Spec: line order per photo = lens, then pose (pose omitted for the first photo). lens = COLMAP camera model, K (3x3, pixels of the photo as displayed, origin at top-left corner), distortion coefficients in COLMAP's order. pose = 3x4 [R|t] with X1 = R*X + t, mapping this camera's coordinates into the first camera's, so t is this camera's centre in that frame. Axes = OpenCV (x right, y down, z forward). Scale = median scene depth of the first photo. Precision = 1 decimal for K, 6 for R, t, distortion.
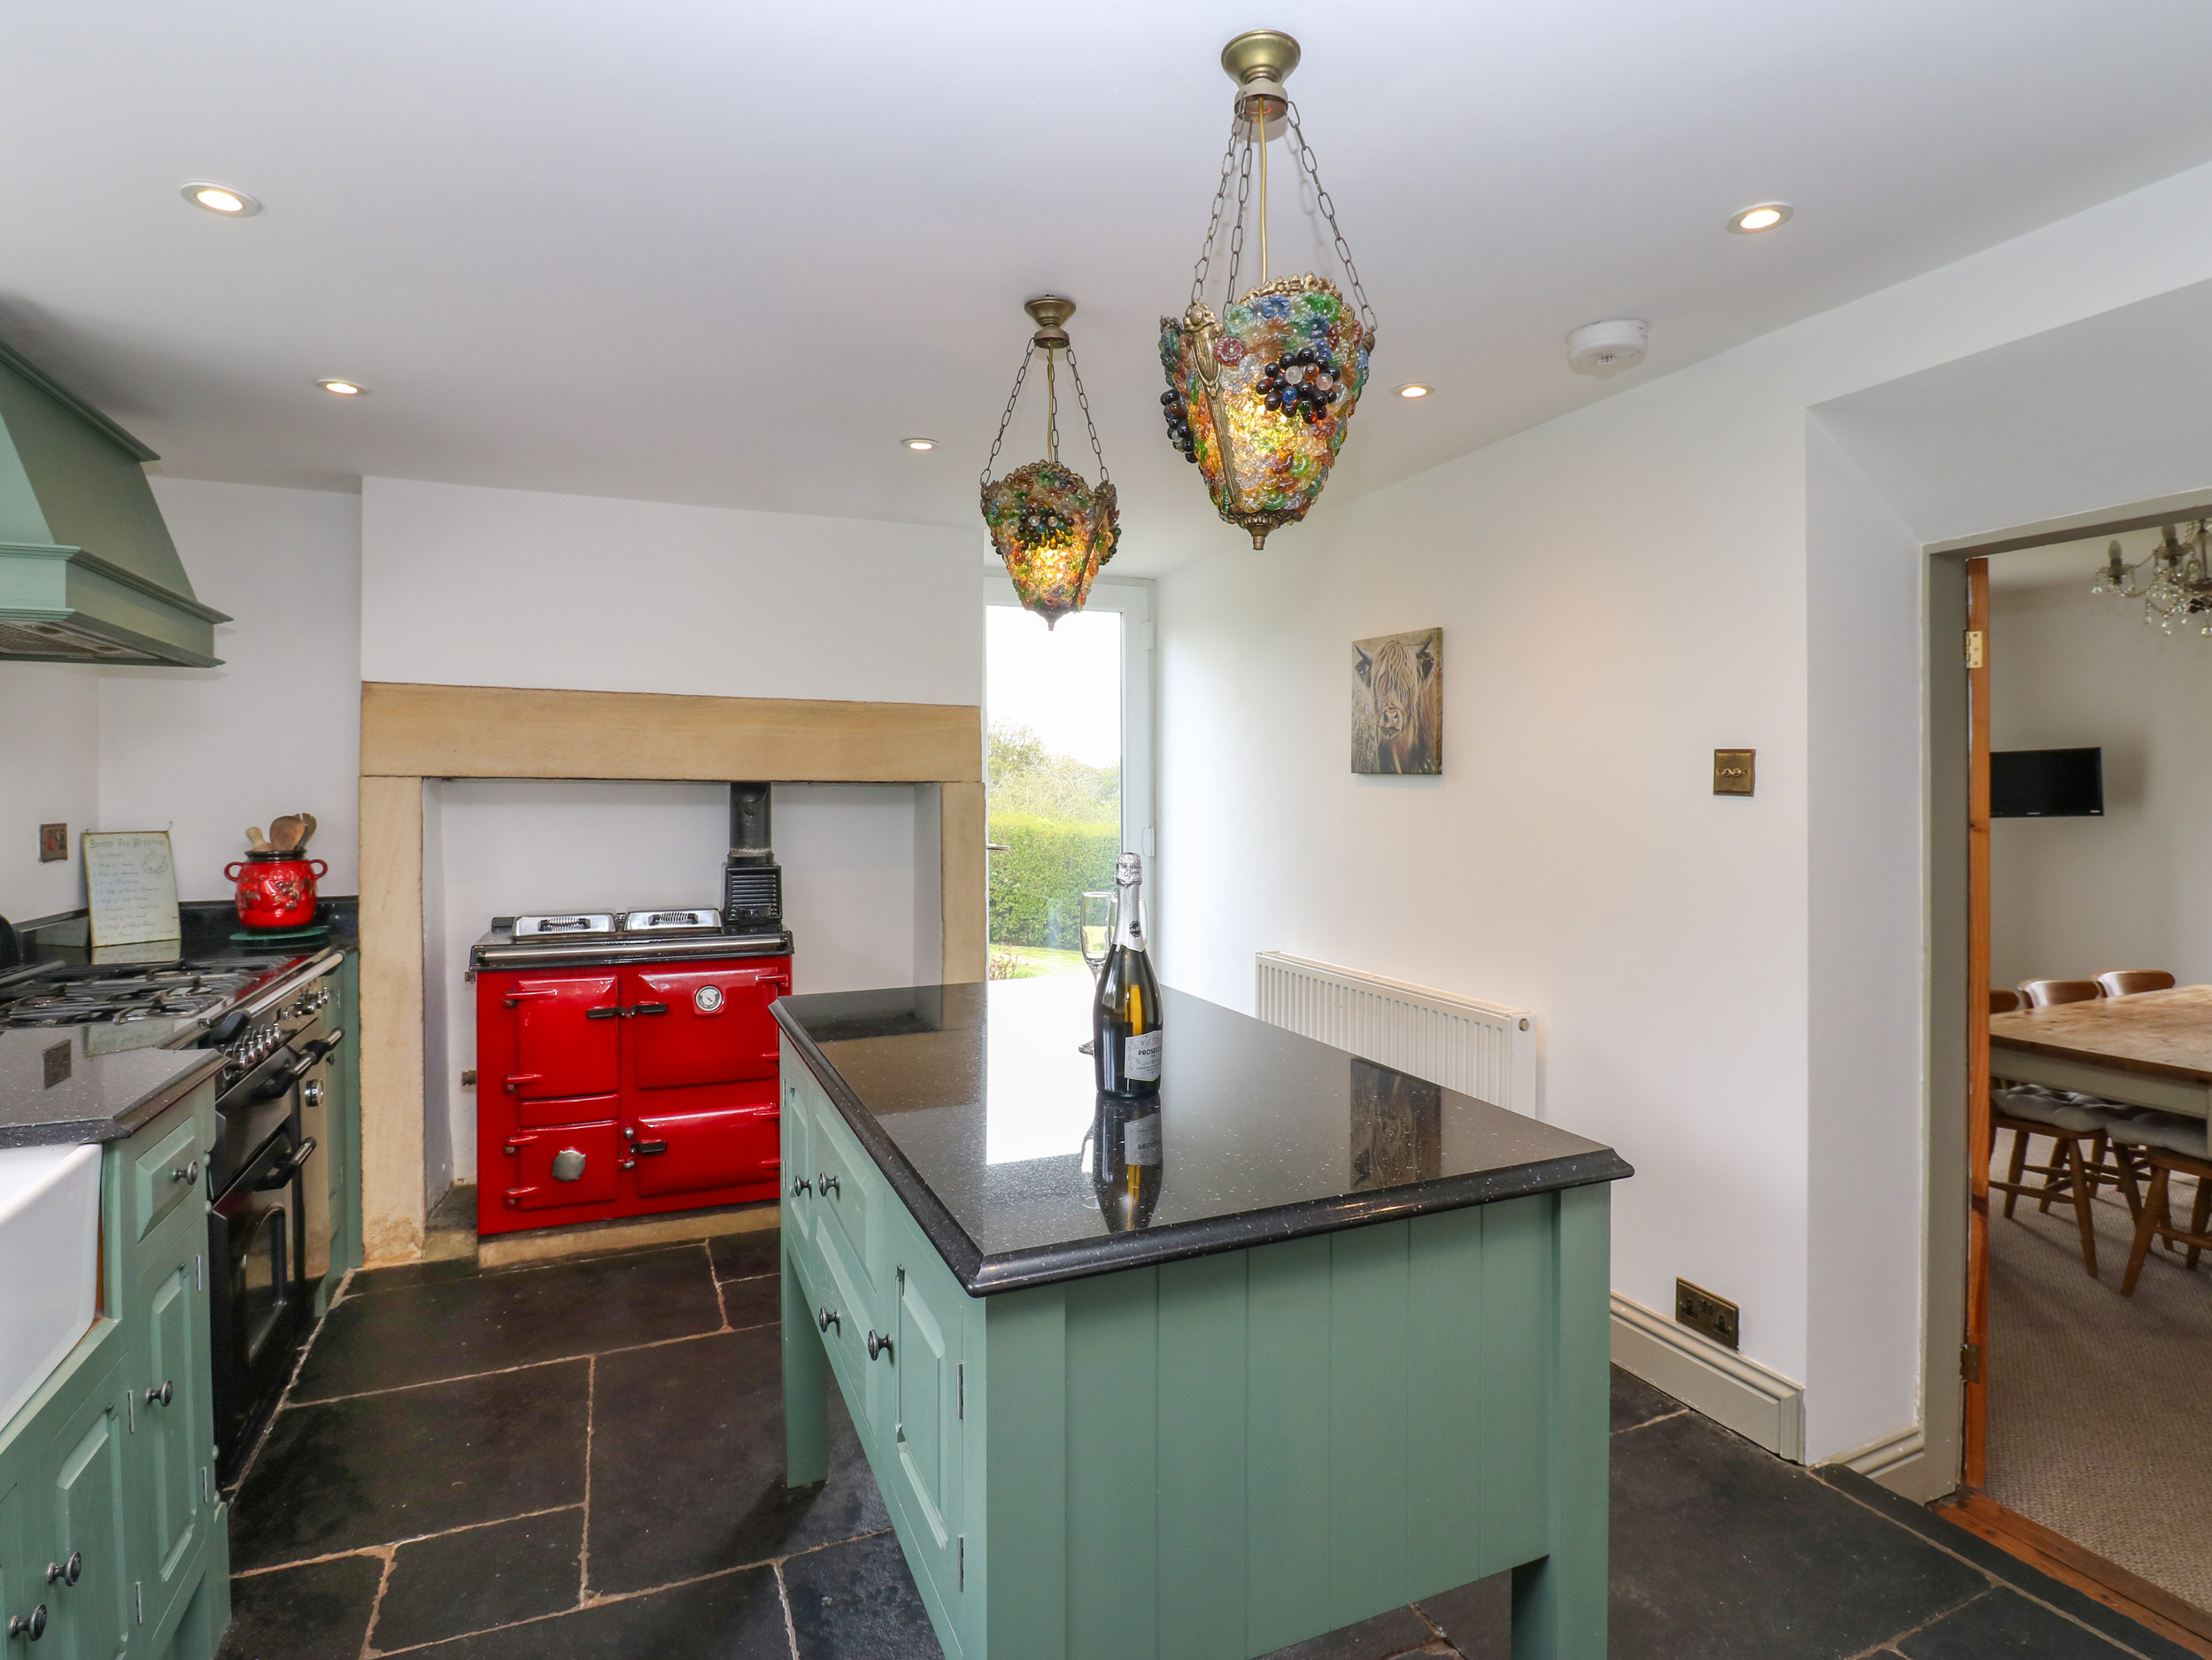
lens RADIAL K [[1185.7, 0, 1104.7], [0, 1185.7, 818.9], [0, 0, 1]] dist [-0.004238, -0.009806]
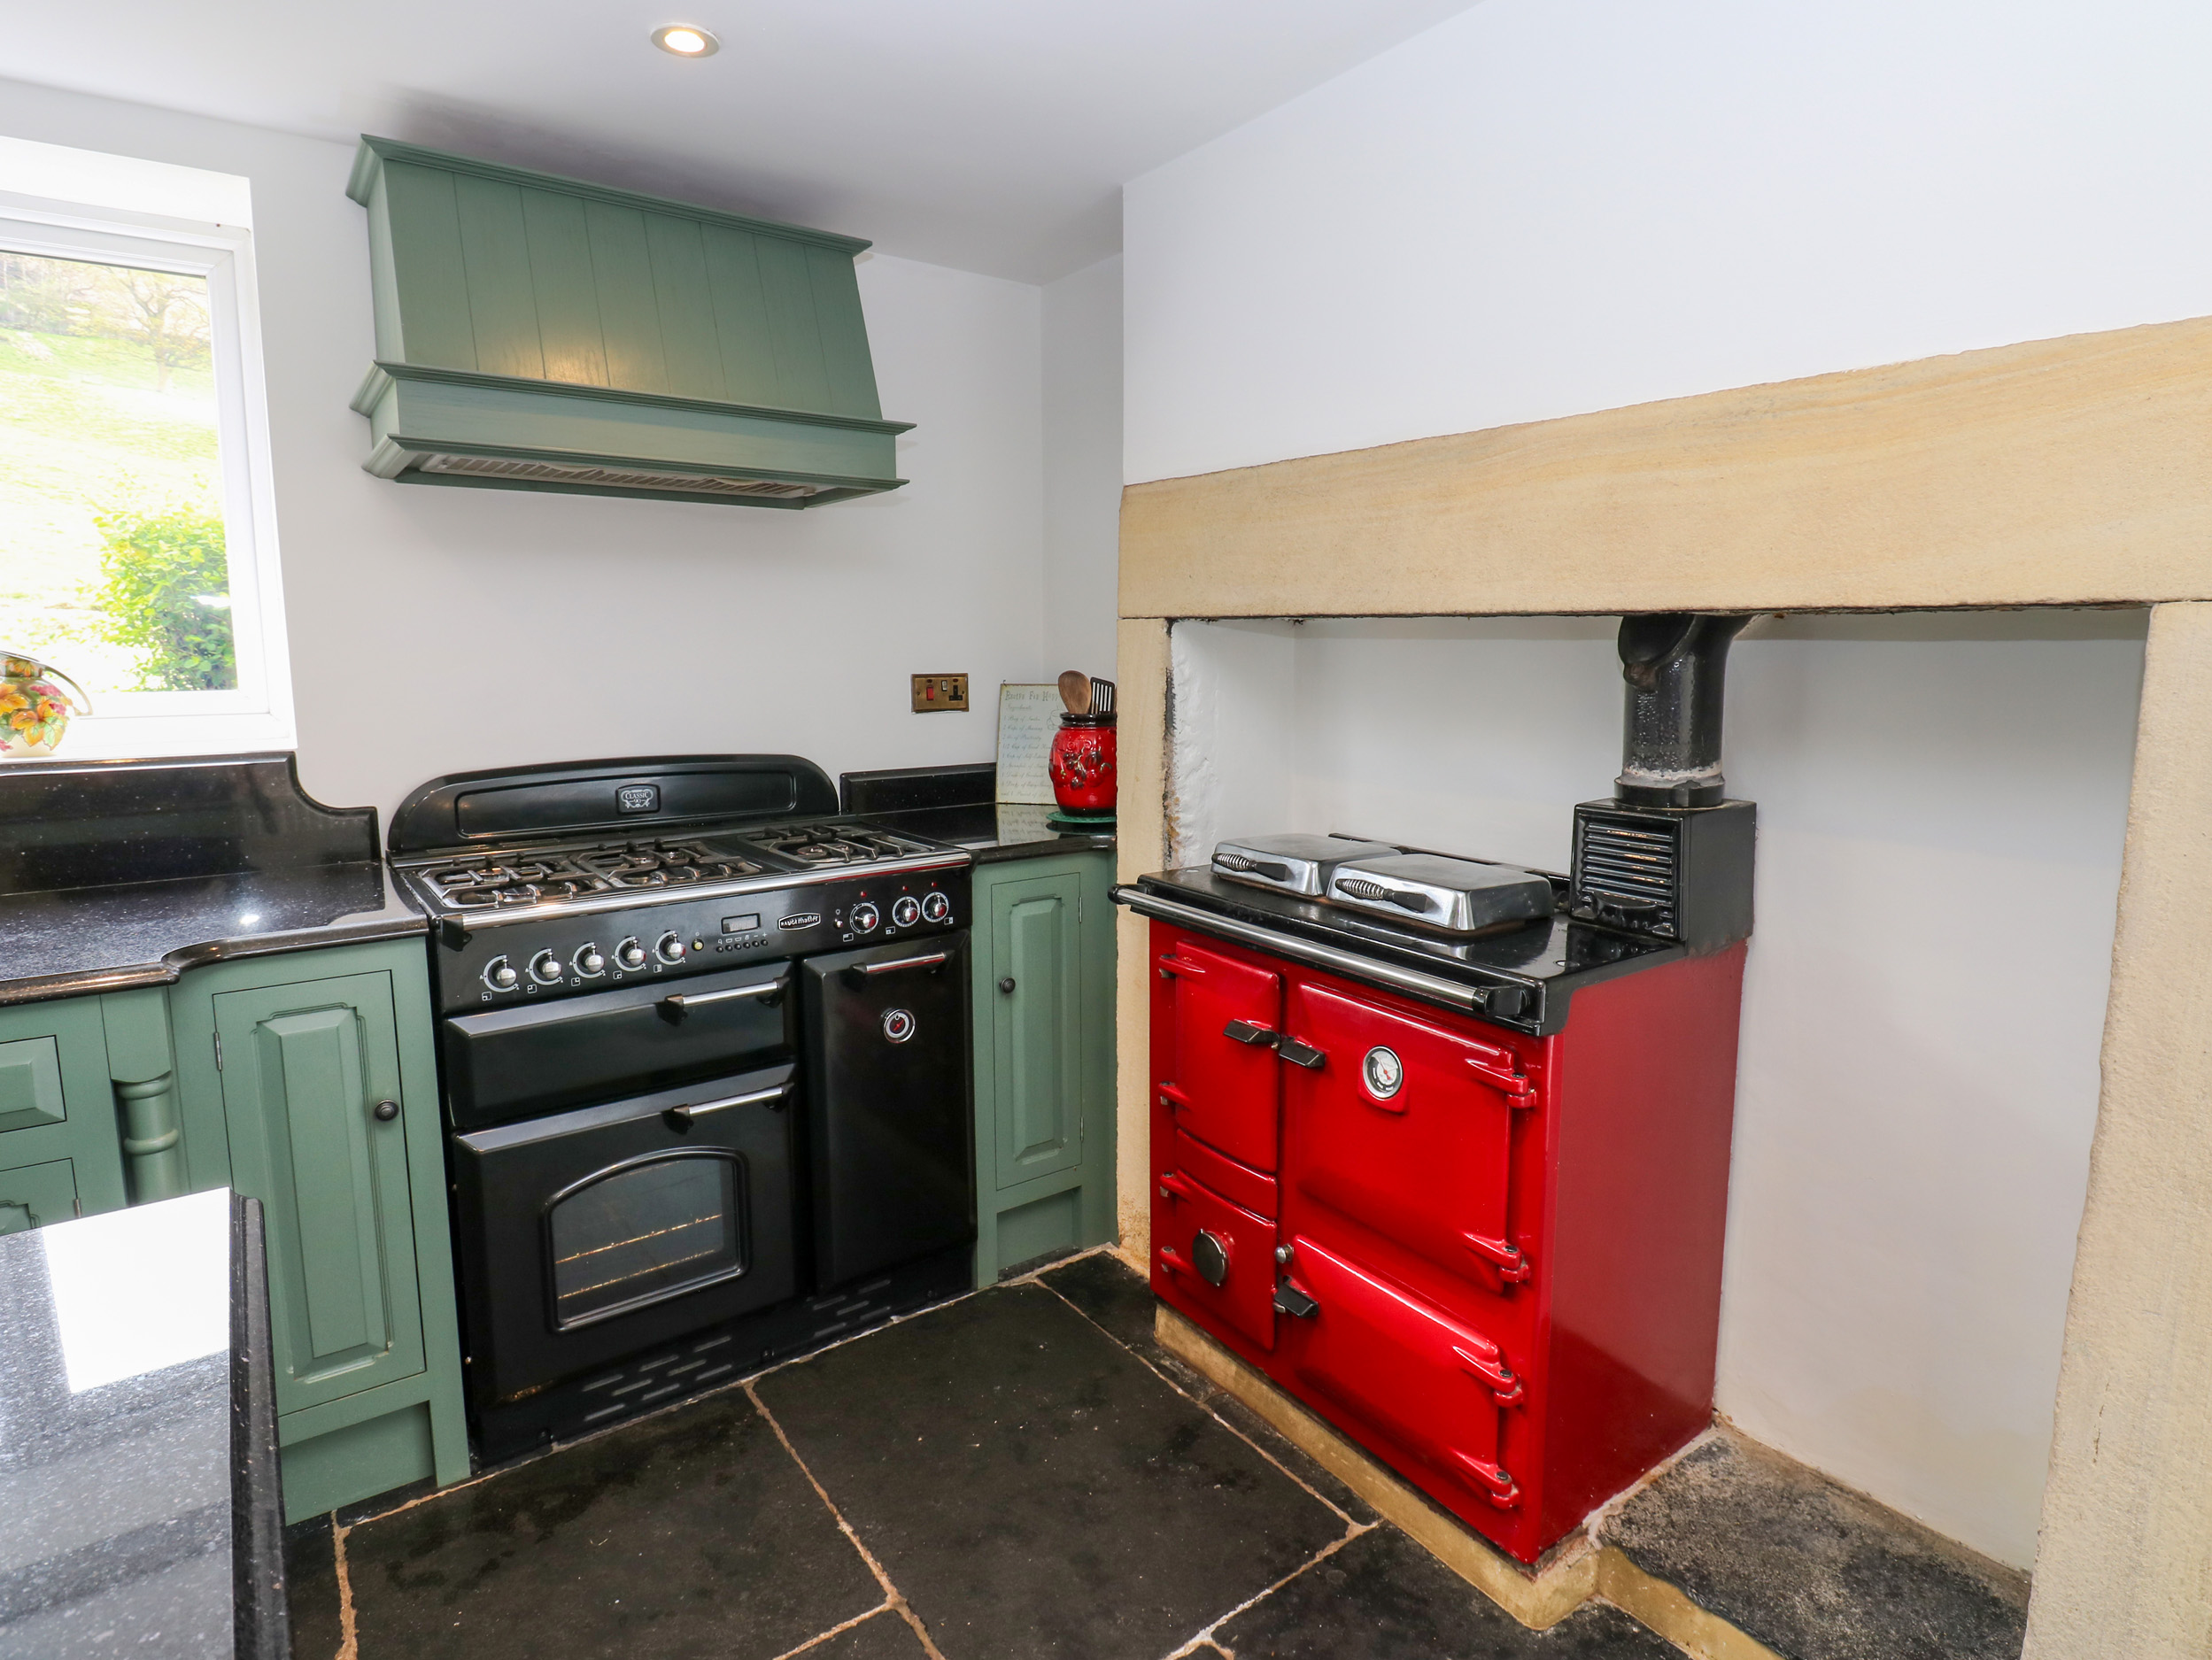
lens RADIAL K [[1185.7, 0, 1136.4], [0, 1185.7, 796.0], [0, 0, 1]] dist [-0.004238, -0.009806]
pose [[0.238709, 0.126984, -0.962753, 0.100072], [-0.017536, 0.991815, 0.126469, -0.021039], [0.970933, -0.013307, 0.238982, 0.854975]]
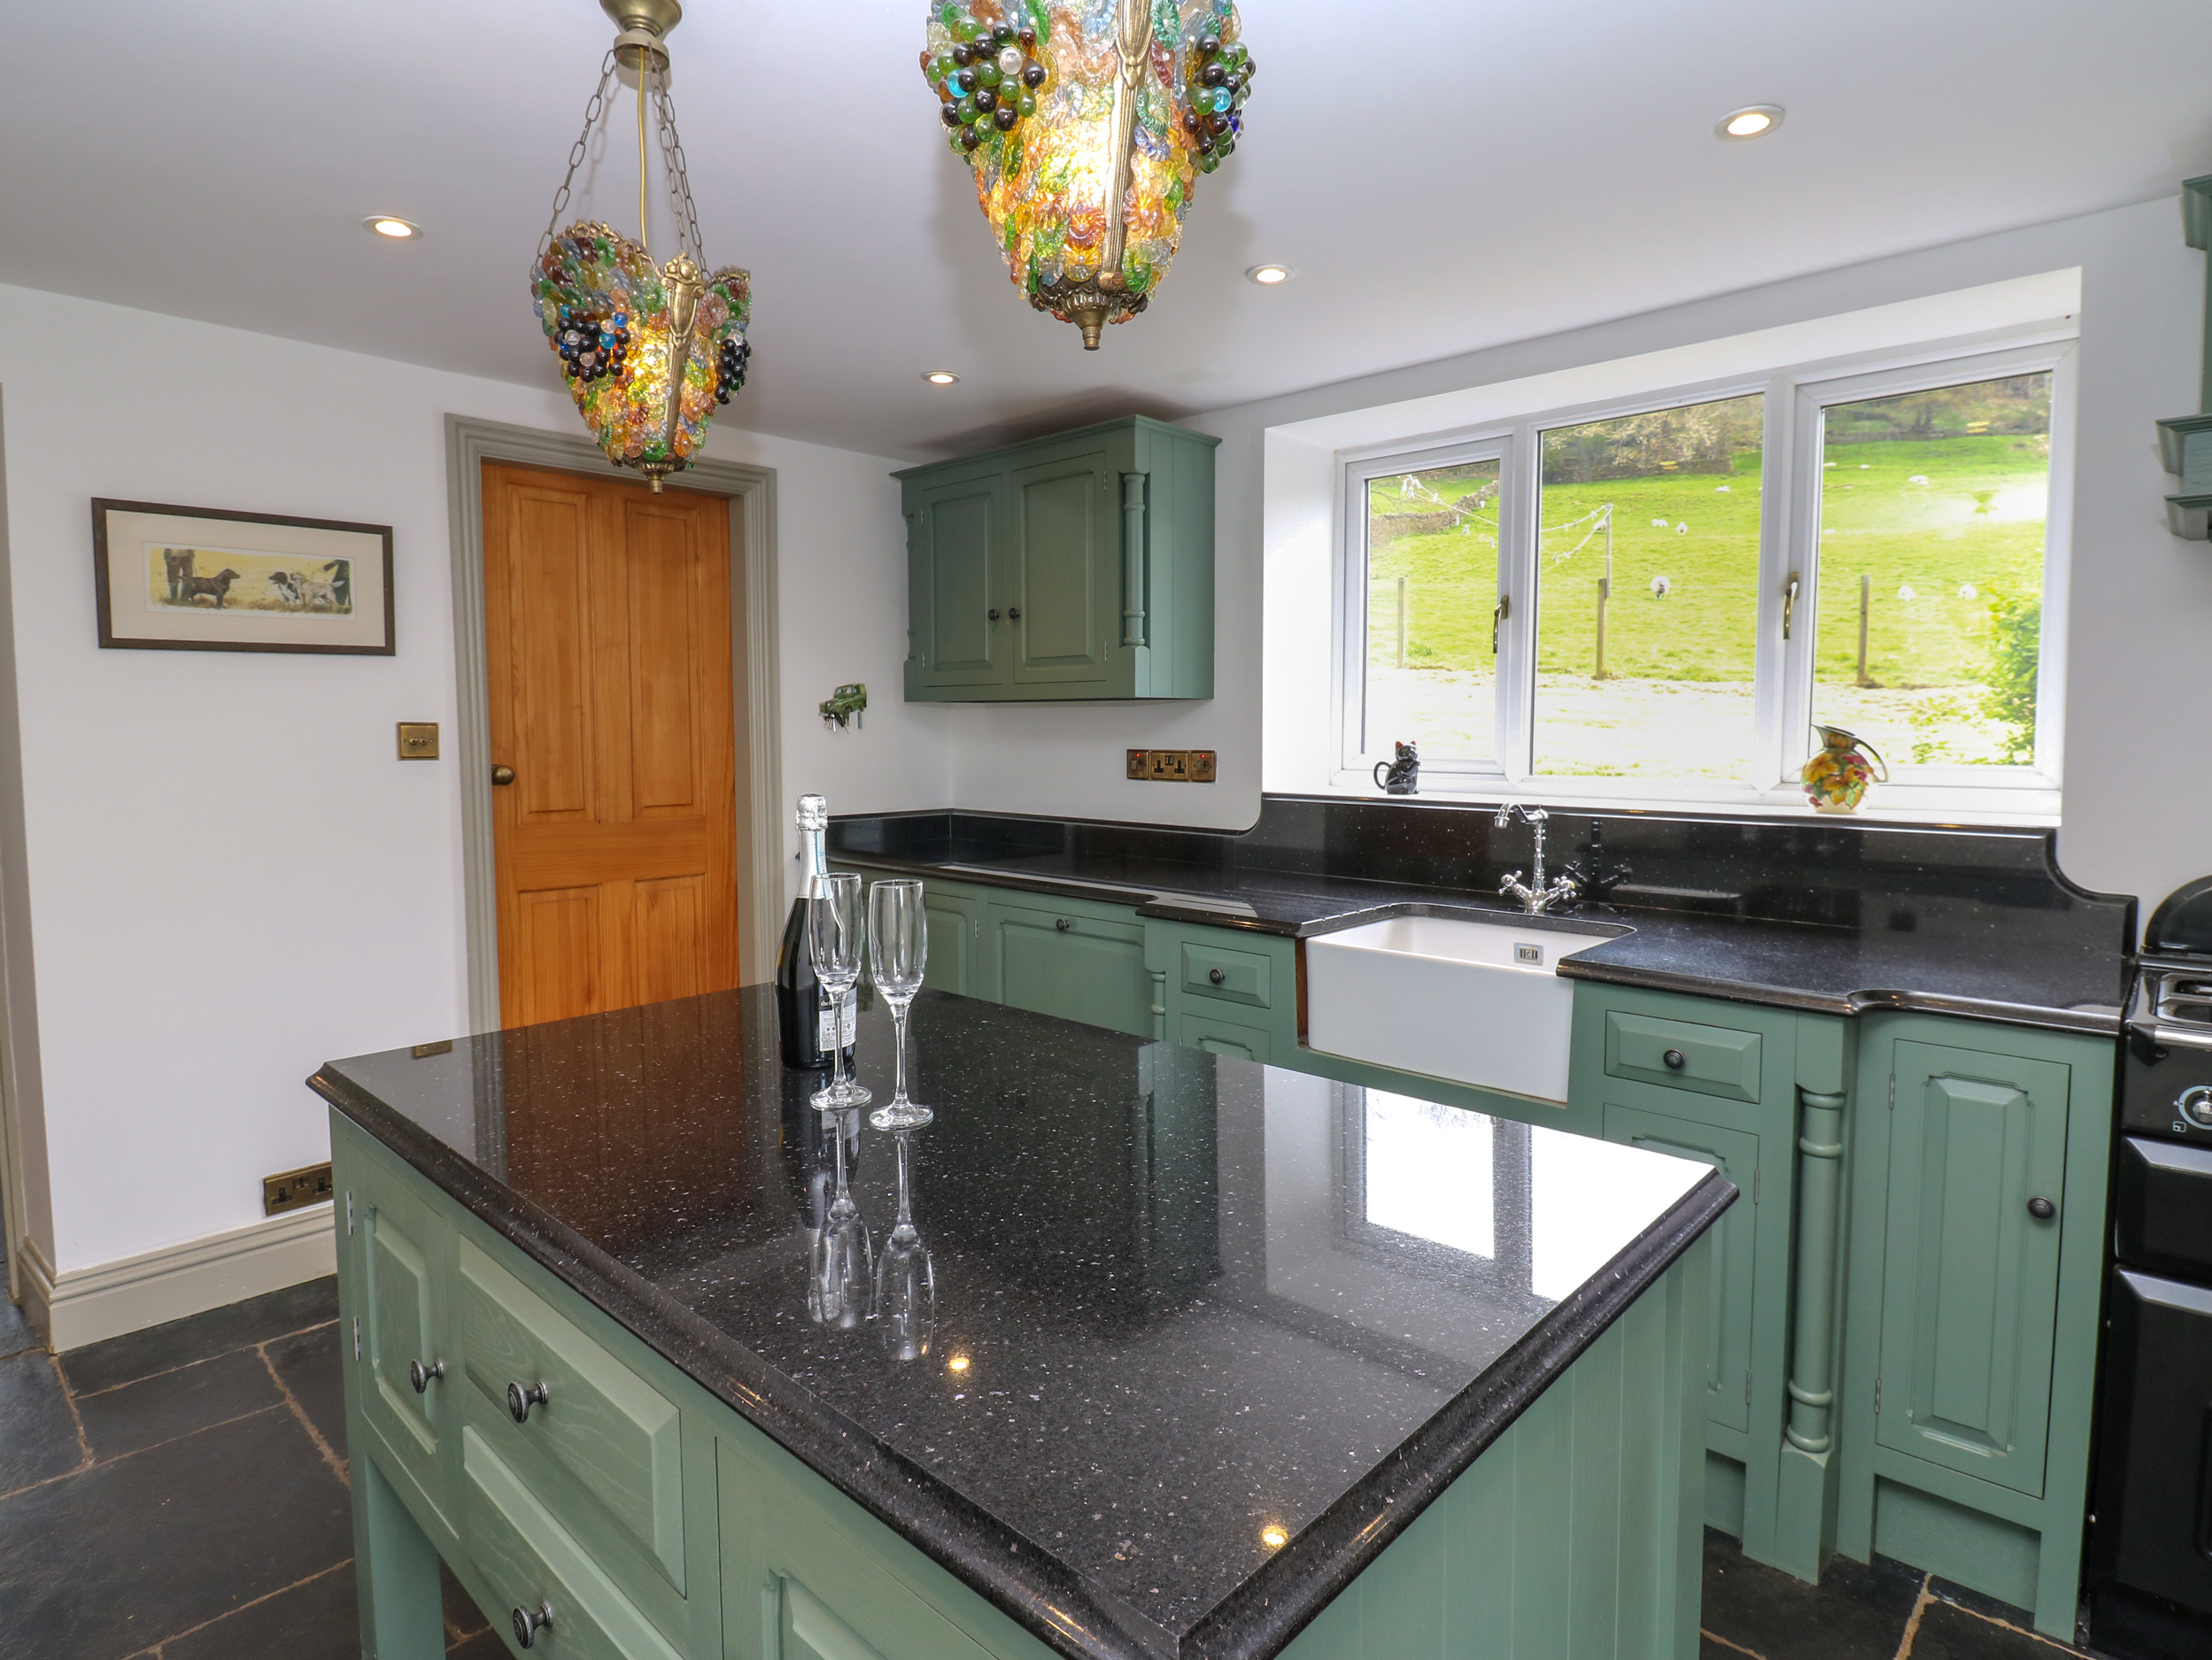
lens RADIAL K [[1185.7, 0, 1107.4], [0, 1185.7, 810.5], [0, 0, 1]] dist [-0.004238, -0.009806]
pose [[-0.916516, 0.036934, -0.398289, 0.088426], [0.001467, 0.996032, 0.088989, -0.022953], [0.399995, 0.080975, -0.912933, 0.936952]]
